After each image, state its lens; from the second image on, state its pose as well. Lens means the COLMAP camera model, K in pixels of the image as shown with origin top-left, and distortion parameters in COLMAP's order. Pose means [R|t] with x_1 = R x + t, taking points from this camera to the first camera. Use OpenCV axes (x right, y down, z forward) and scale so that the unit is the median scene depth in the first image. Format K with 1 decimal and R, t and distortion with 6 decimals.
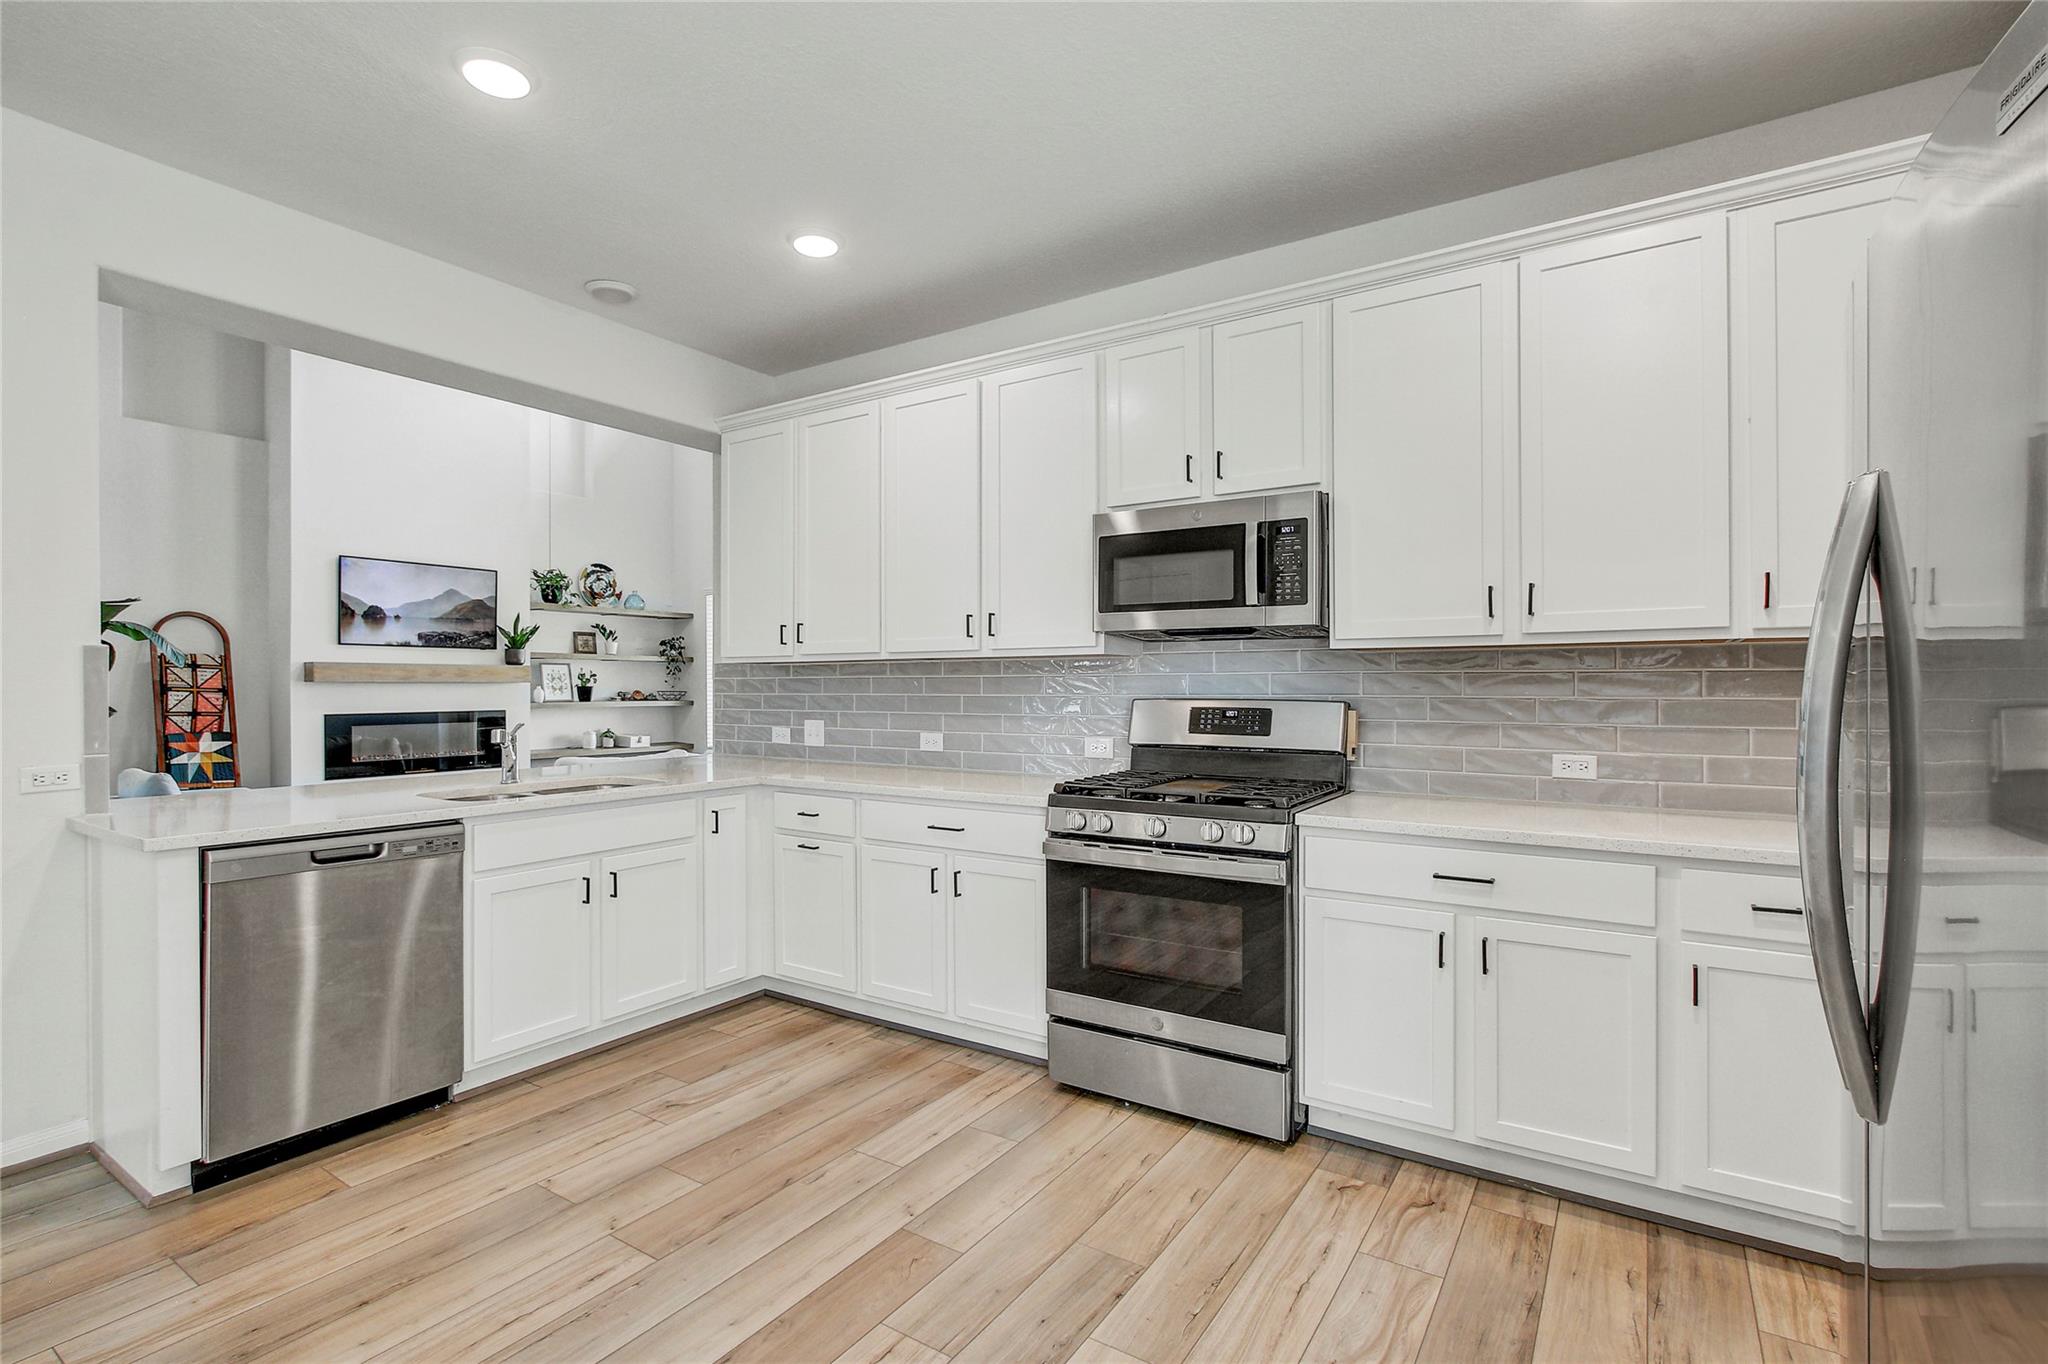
lens RADIAL K [[946.2, 0, 1034.7], [0, 946.2, 681.8], [0, 0, 1]] dist [-0.004636, -0.001210]
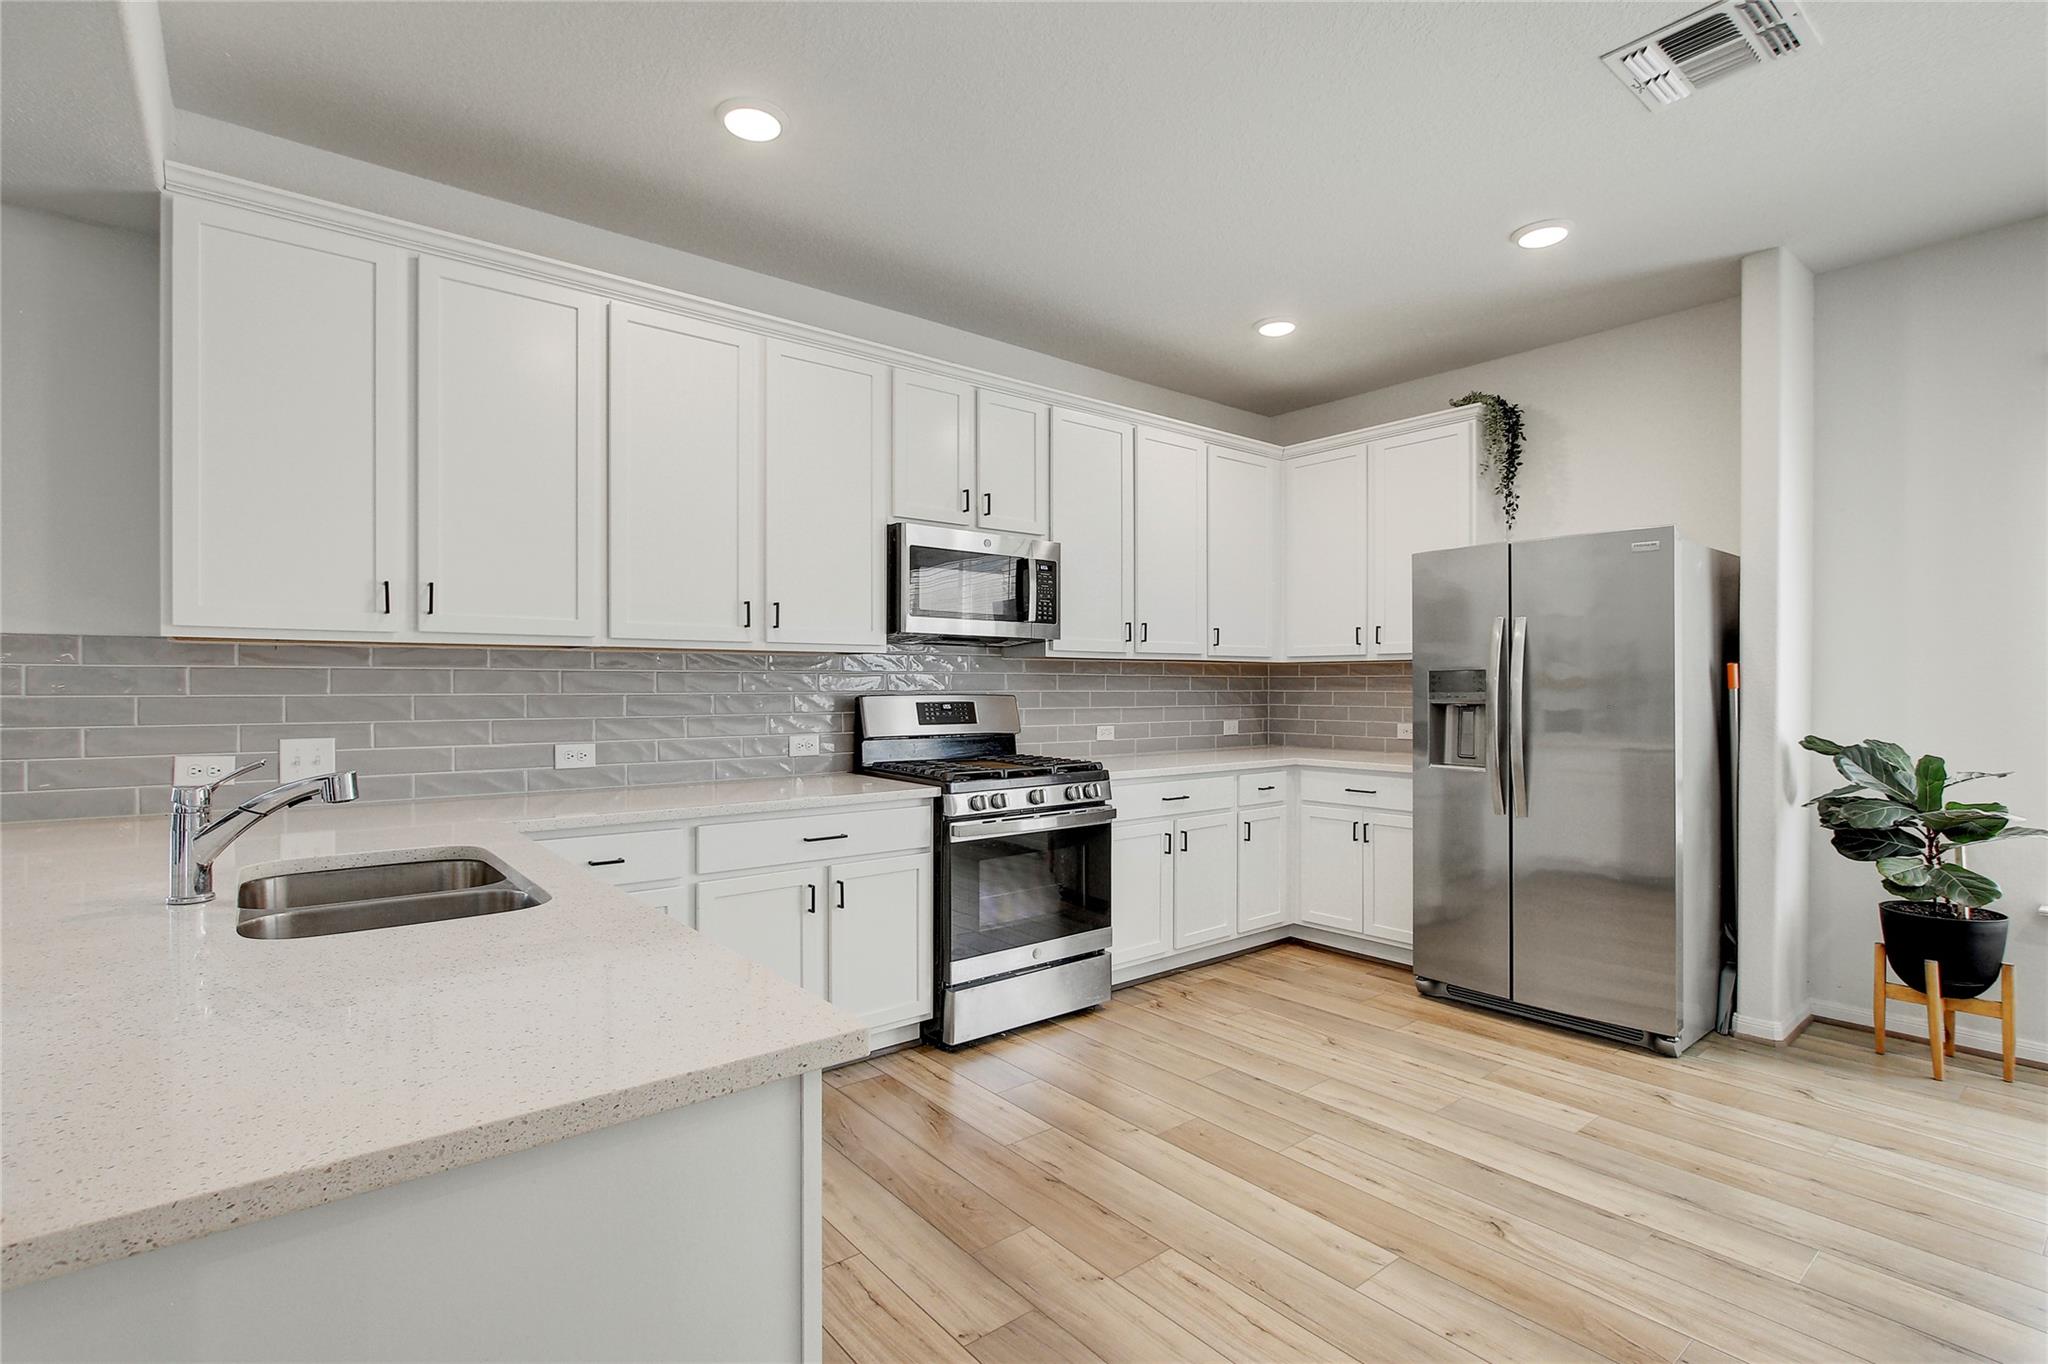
lens RADIAL K [[946.2, 0, 1011.3], [0, 946.2, 687.9], [0, 0, 1]] dist [-0.004636, -0.001210]
pose [[0.320774, -0.001396, 0.947155, -0.909178], [-0.006861, 0.999969, 0.003798, 0.004619], [-0.947131, -0.007716, 0.320754, 0.539435]]
